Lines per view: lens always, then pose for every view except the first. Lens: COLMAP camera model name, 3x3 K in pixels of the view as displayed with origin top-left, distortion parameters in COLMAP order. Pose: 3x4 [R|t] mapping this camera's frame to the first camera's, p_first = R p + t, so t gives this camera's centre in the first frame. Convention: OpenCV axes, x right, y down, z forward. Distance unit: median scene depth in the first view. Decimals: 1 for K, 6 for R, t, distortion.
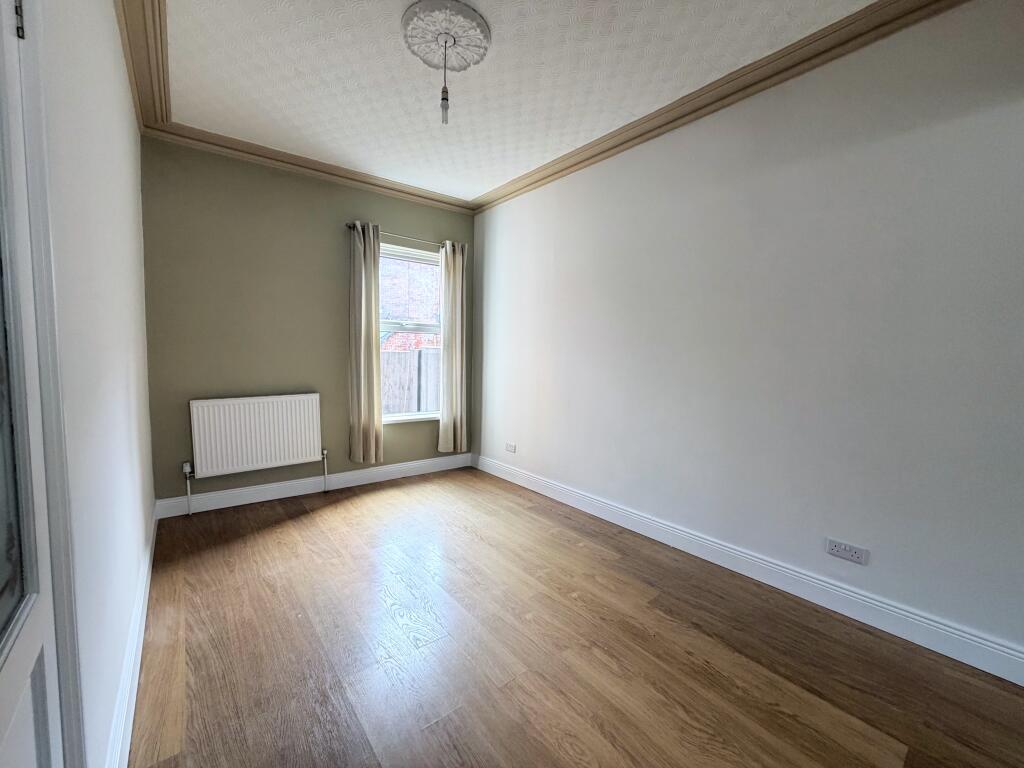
lens RADIAL K [[408.6, 0, 512.6], [0, 408.6, 381.7], [0, 0, 1]] dist [0.000774, 0.000034]
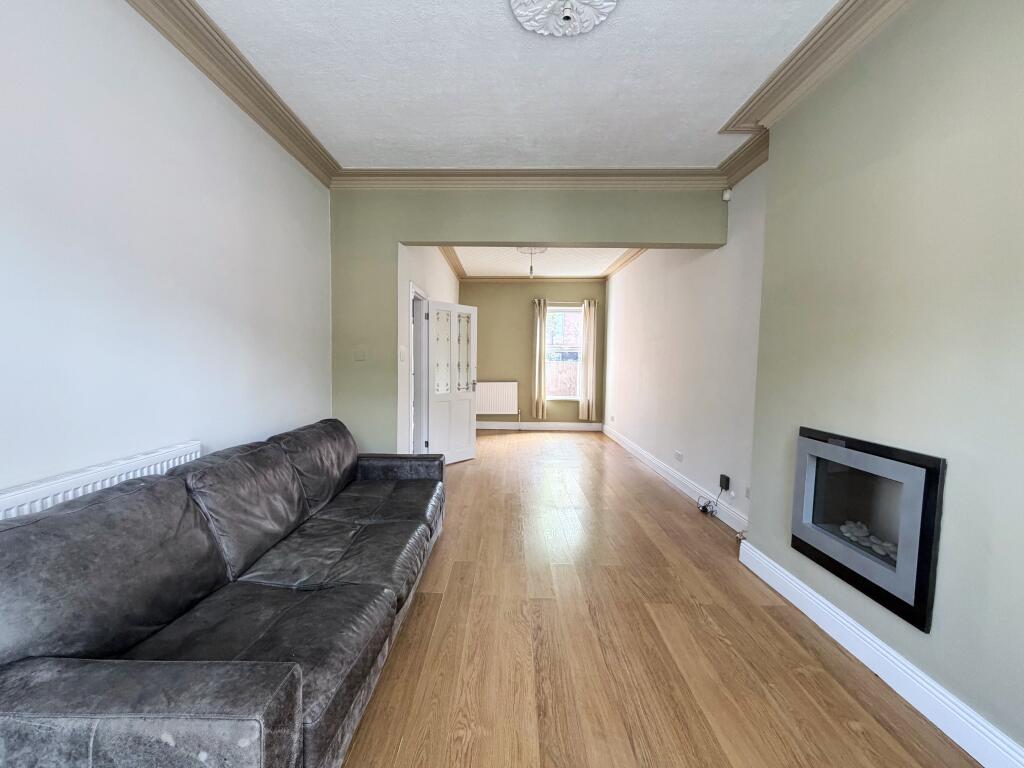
lens RADIAL K [[408.6, 0, 510.9], [0, 408.6, 386.5], [0, 0, 1]] dist [0.000774, 0.000034]
pose [[0.778671, 0.030083, -0.626710, 0.708008], [-0.039502, 0.999219, -0.001116, 0.045894], [0.626187, 0.025625, 0.779251, -0.572867]]
